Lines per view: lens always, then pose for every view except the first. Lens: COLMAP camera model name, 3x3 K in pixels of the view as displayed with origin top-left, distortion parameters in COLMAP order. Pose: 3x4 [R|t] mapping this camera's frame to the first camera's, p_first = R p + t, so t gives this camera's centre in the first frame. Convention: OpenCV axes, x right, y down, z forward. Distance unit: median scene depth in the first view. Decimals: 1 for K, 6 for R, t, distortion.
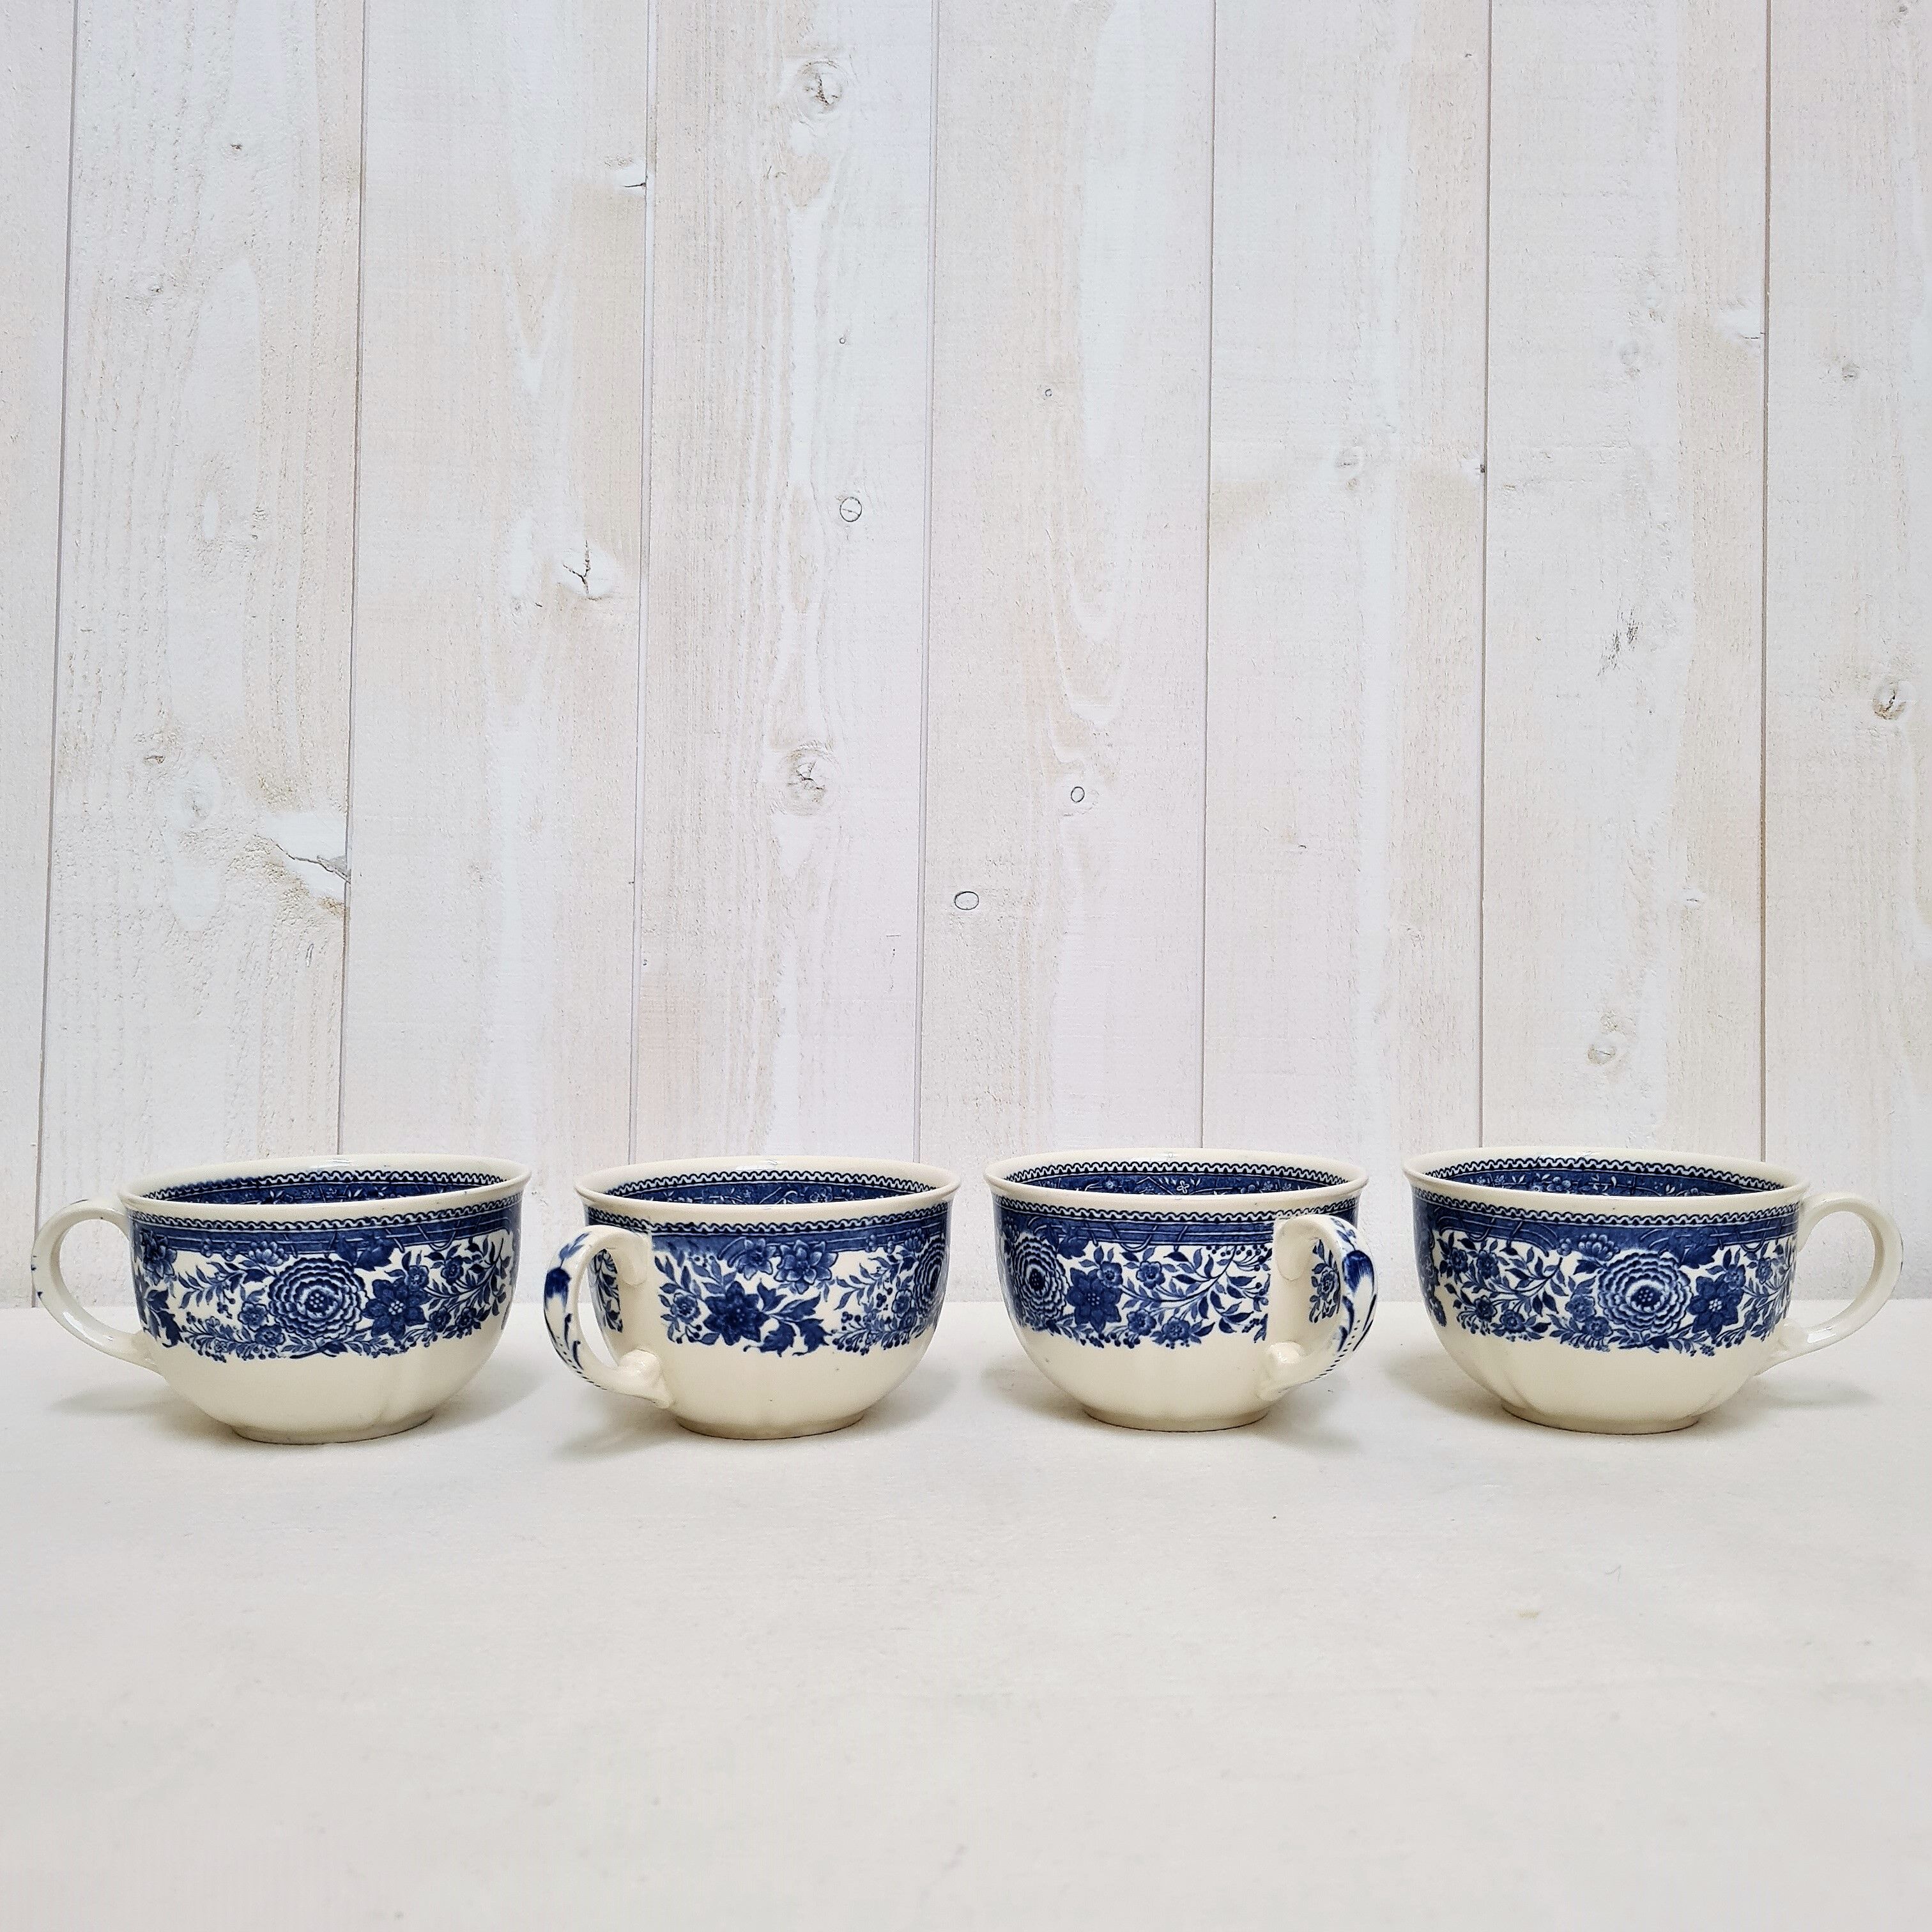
lens RADIAL K [[2134.9, 0, 990.2], [0, 2134.9, 965.9], [0, 0, 1]] dist [0.018815, 0.000000]
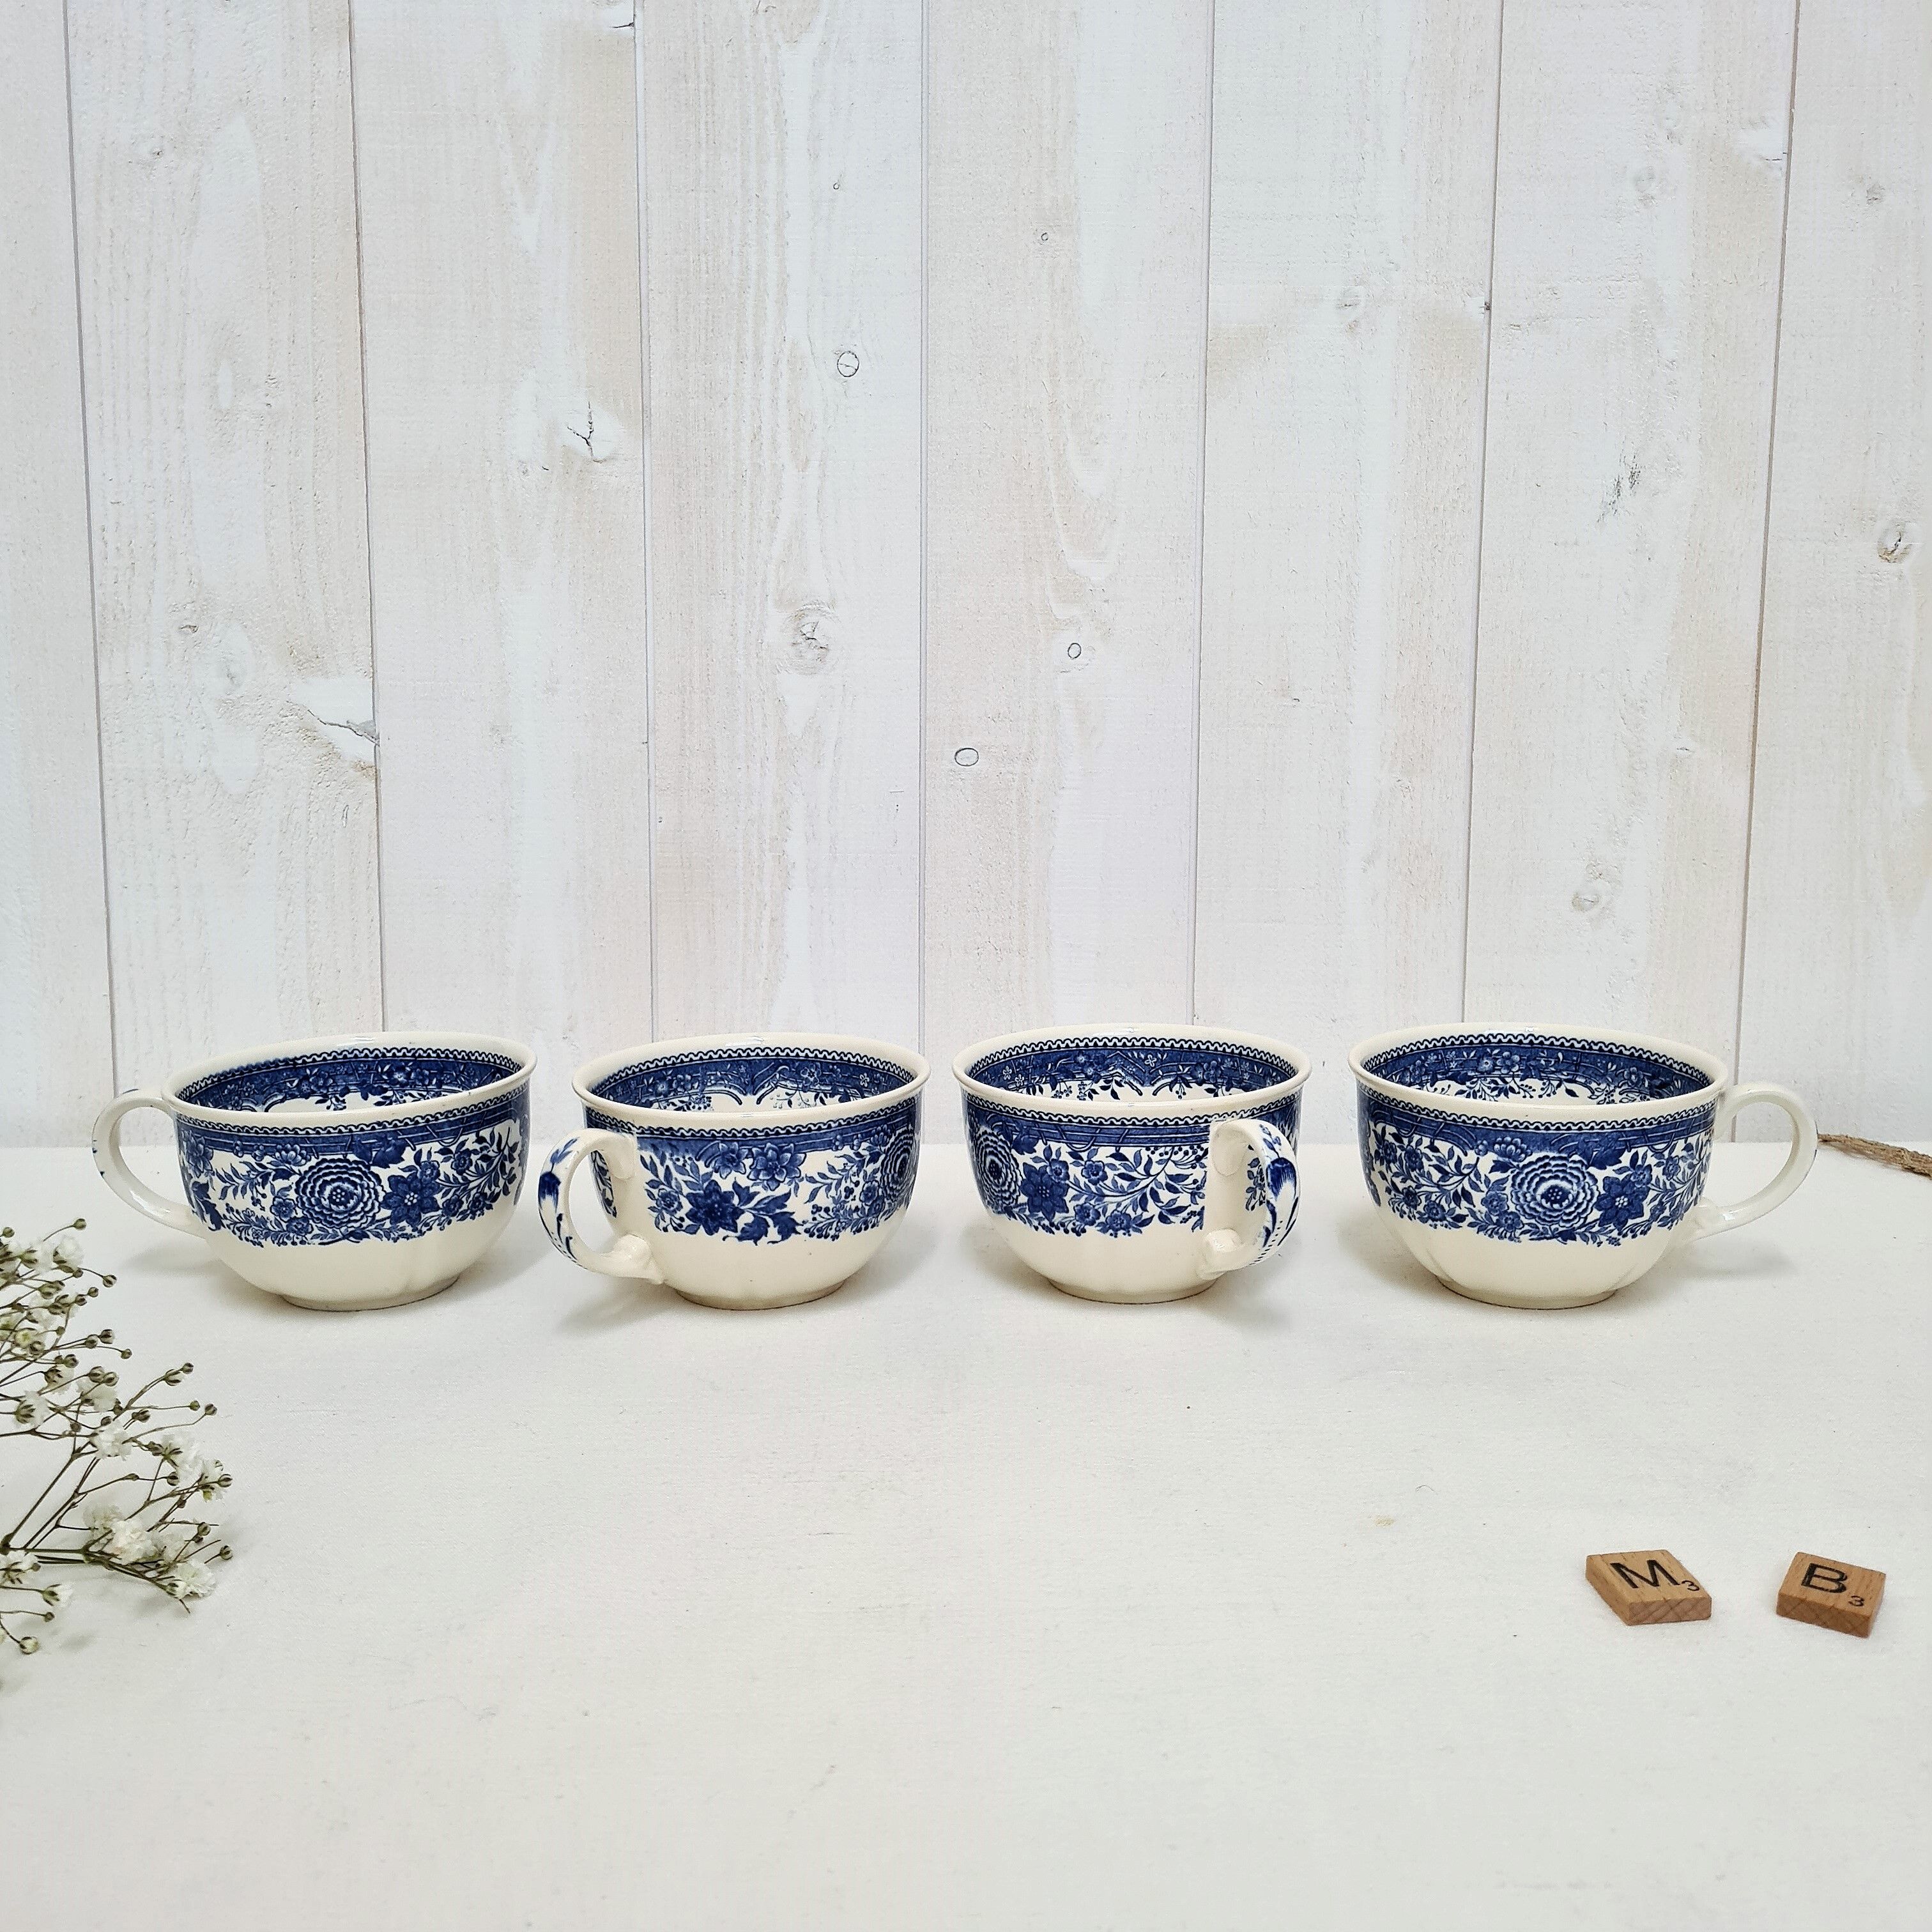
lens RADIAL K [[2134.9, 0, 973.3], [0, 2134.9, 1027.1], [0, 0, 1]] dist [0.018815, 0.000000]
pose [[0.998260, -0.001439, -0.058944, 0.074690], [0.011267, 0.985936, 0.166743, -0.104743], [0.057876, -0.167117, 0.984237, -0.054622]]
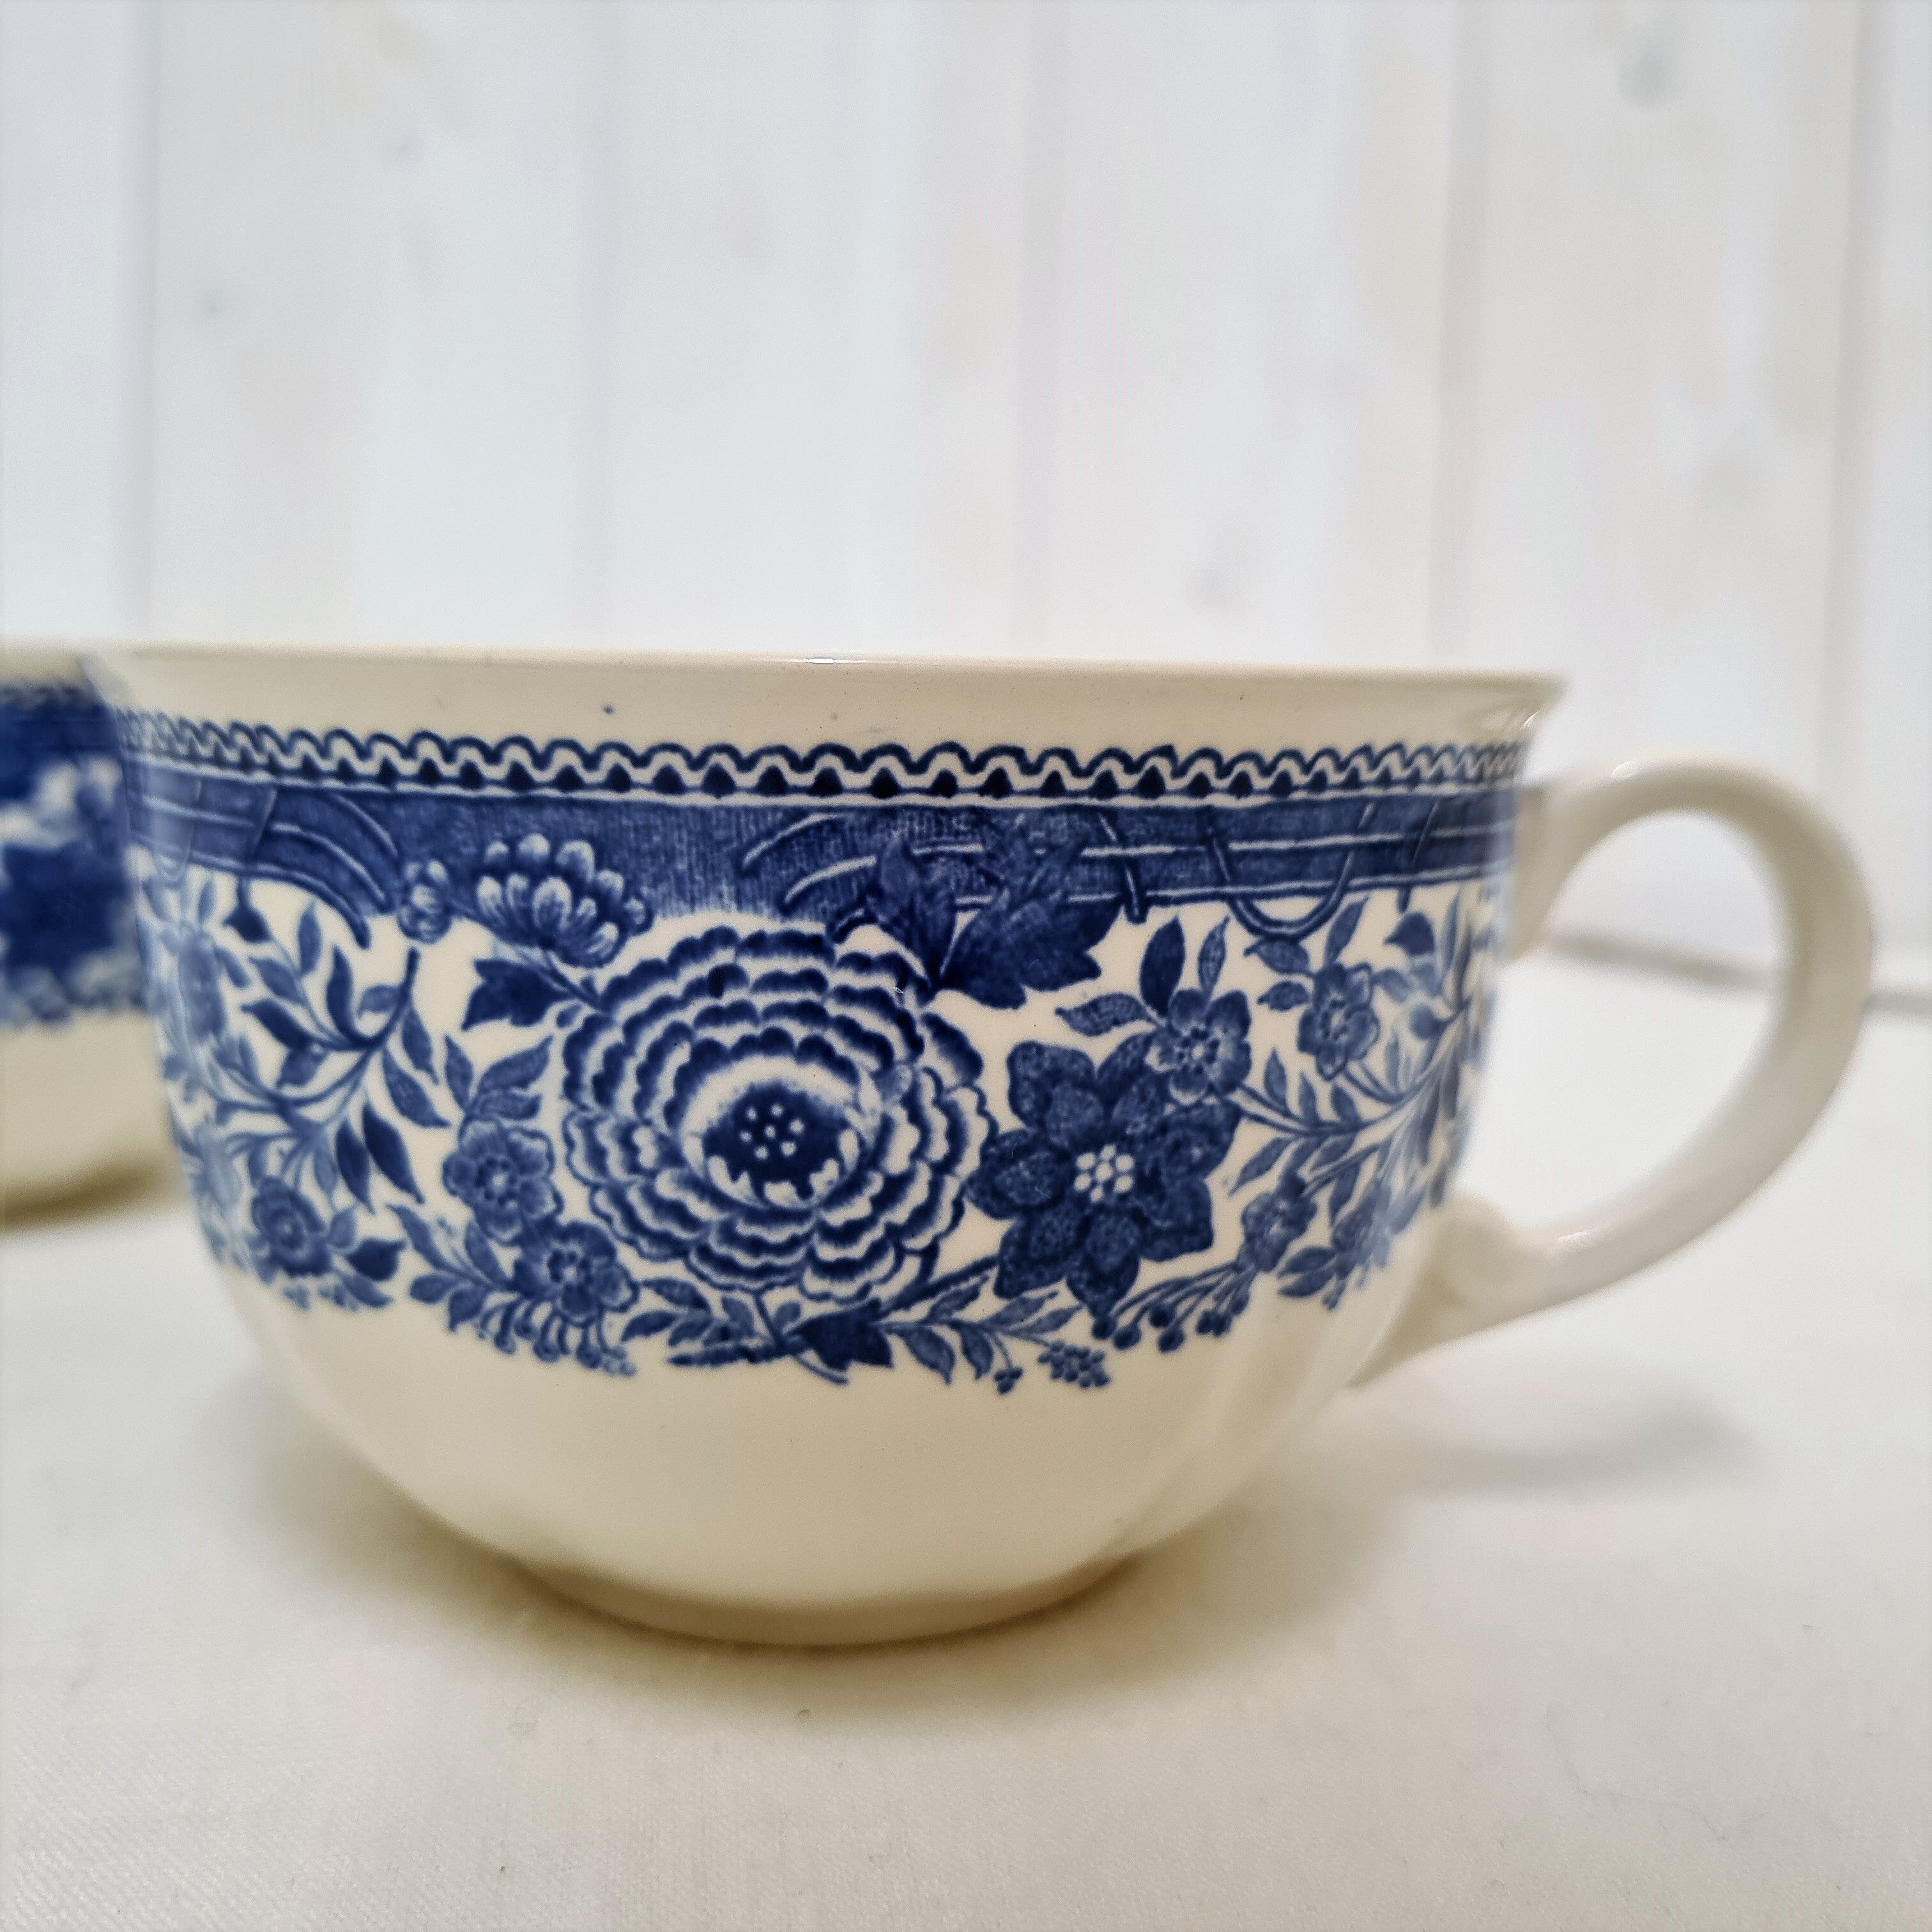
lens RADIAL K [[2134.9, 0, 976.7], [0, 2134.9, 976.5], [0, 0, 1]] dist [0.018815, 0.000000]
pose [[0.996227, 0.014603, 0.085546, 0.292788], [-0.024118, 0.993497, 0.111271, 0.109142], [-0.083364, -0.112914, 0.990101, 0.751006]]
